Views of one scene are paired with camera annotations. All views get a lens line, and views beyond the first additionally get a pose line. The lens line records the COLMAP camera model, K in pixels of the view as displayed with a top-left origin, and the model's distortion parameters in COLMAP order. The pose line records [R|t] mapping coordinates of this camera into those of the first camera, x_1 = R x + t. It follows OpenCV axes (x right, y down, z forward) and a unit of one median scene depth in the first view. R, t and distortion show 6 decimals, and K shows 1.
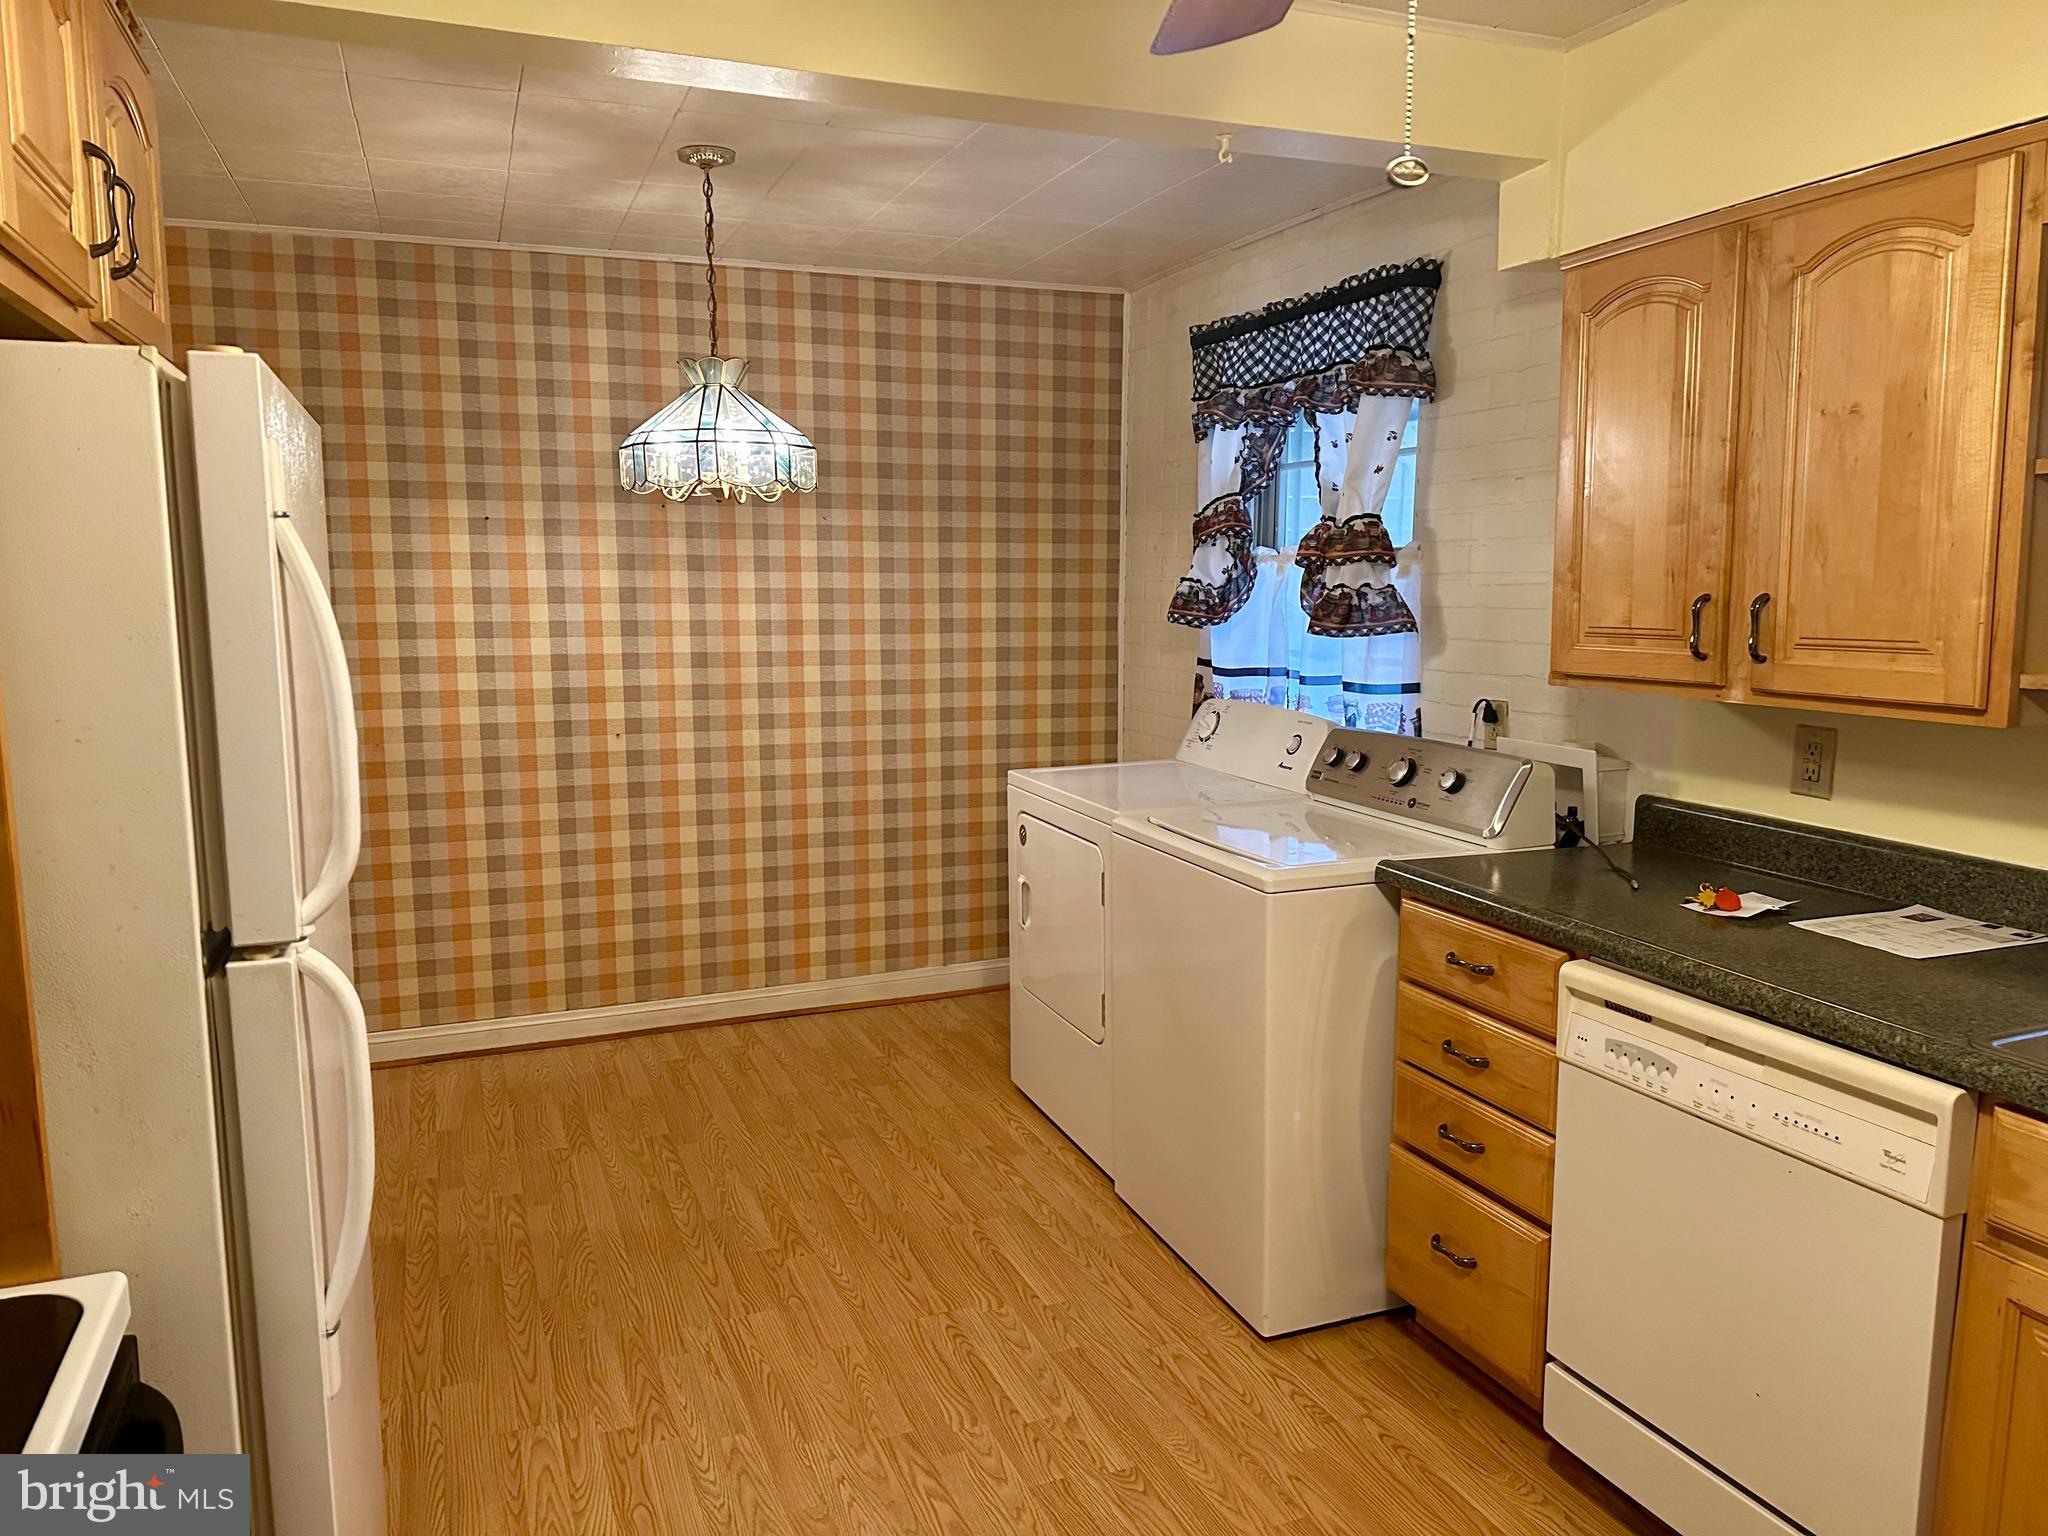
lens RADIAL K [[1410.2, 0, 1035.5], [0, 1410.2, 768.5], [0, 0, 1]] dist [0.111882, -0.166493]
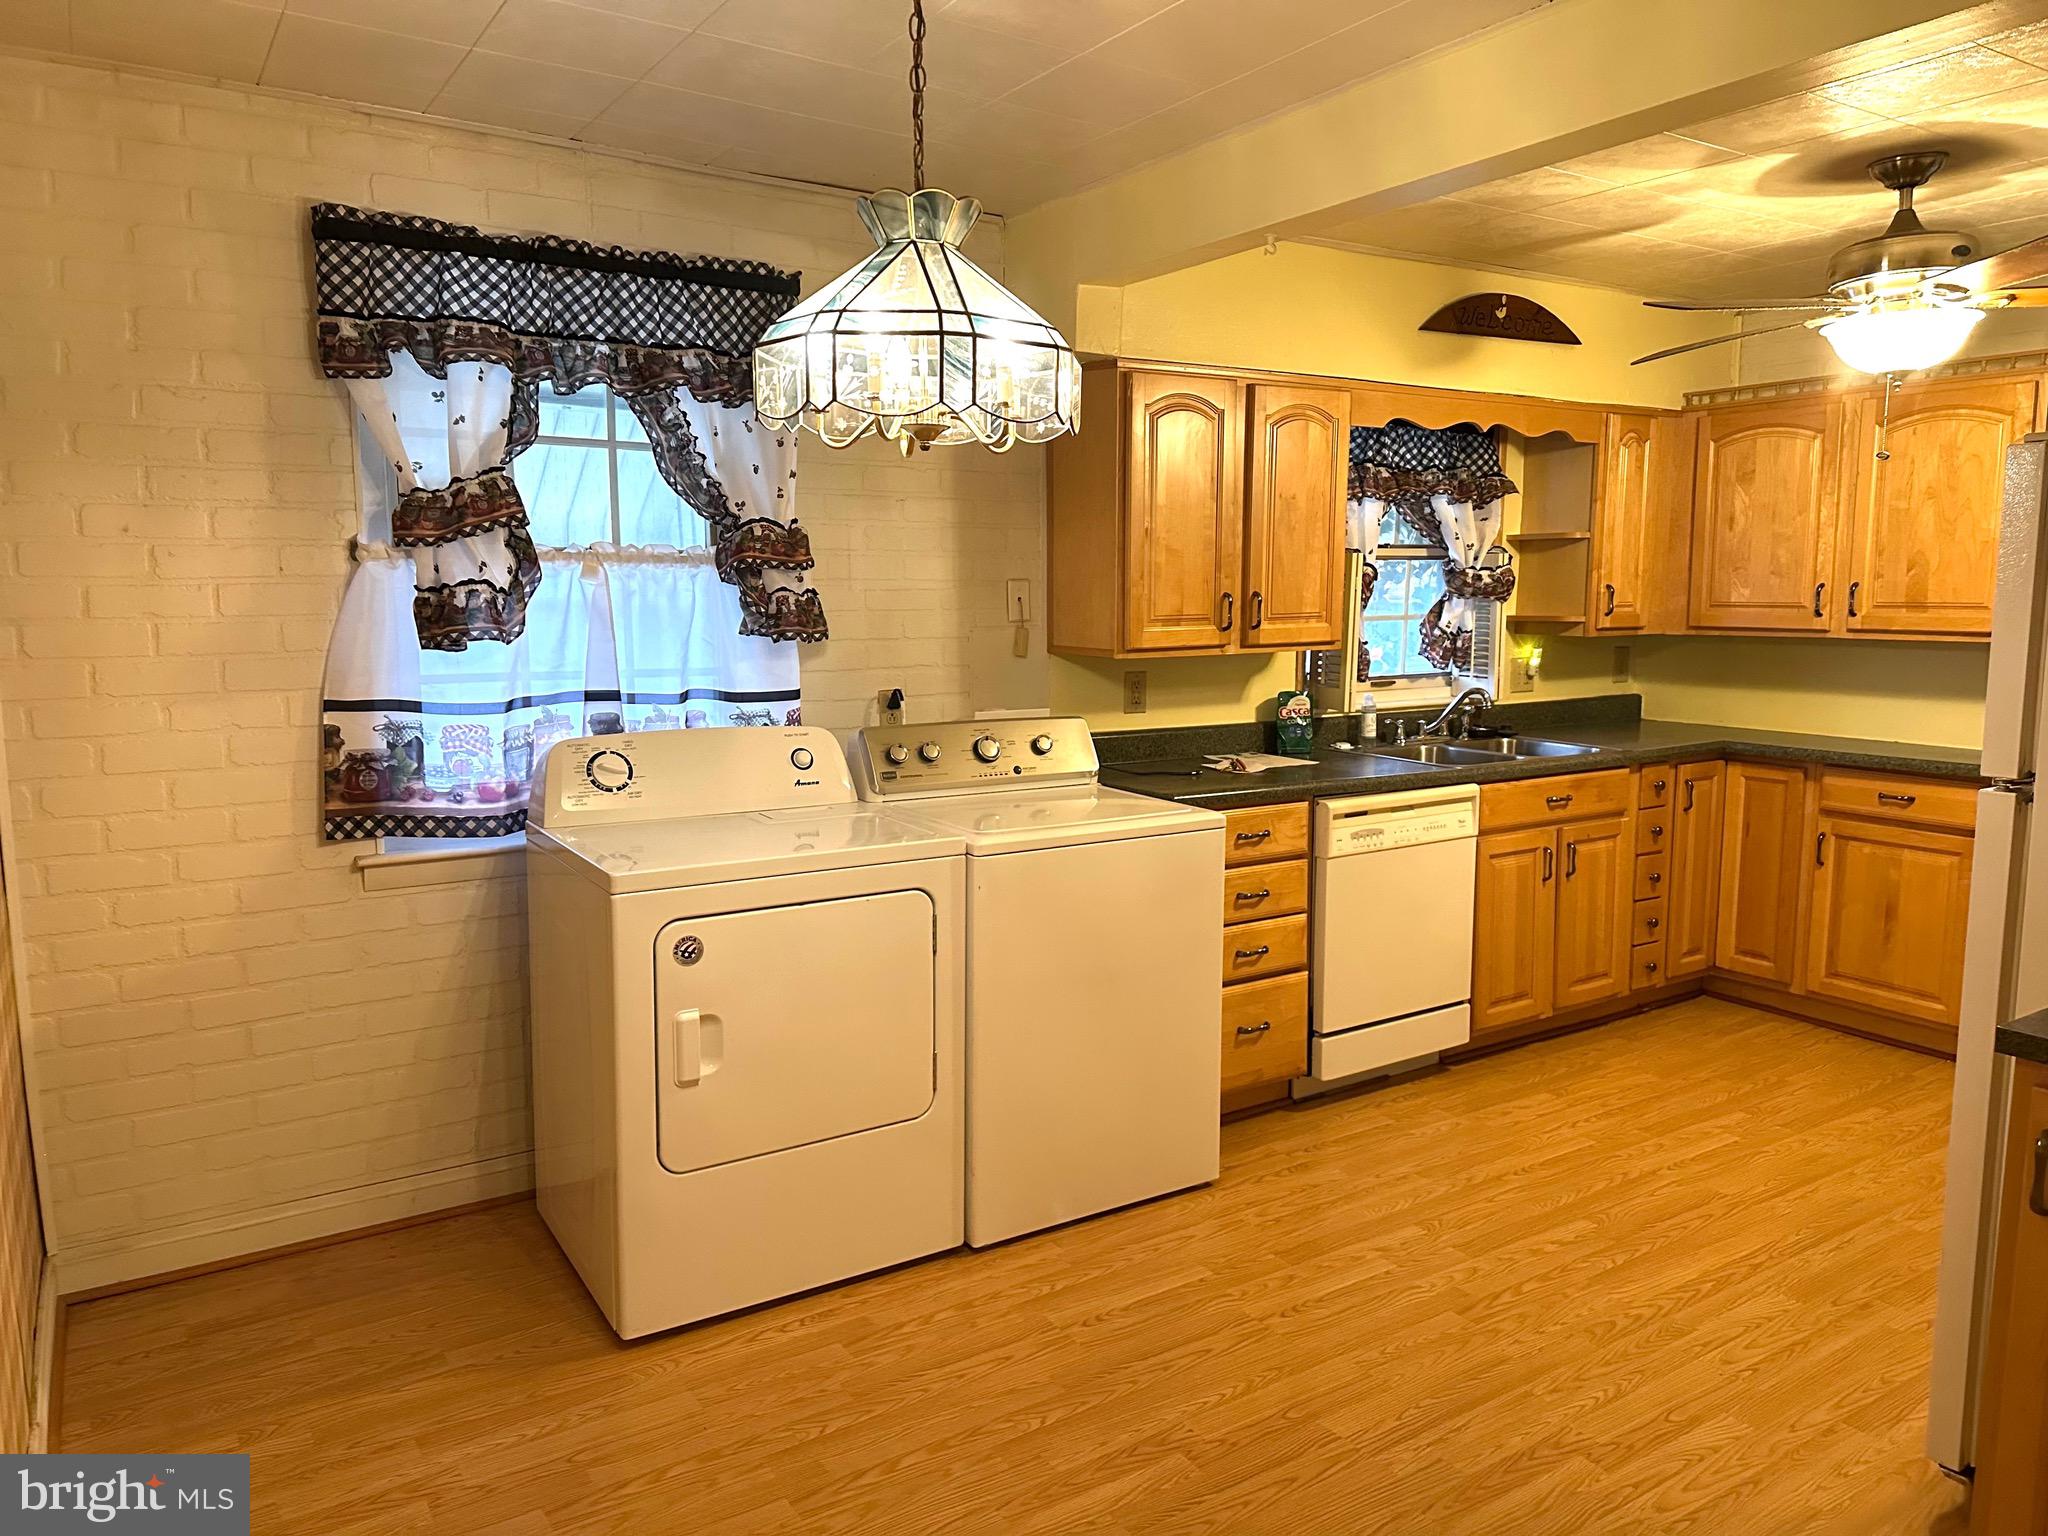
lens RADIAL K [[1410.2, 0, 1035.5], [0, 1410.2, 768.5], [0, 0, 1]] dist [0.111882, -0.166493]
pose [[-0.189469, -0.123183, 0.974129, -0.911579], [0.136206, 0.979210, 0.150317, -0.156556], [-0.972394, 0.161163, -0.168751, 1.205444]]
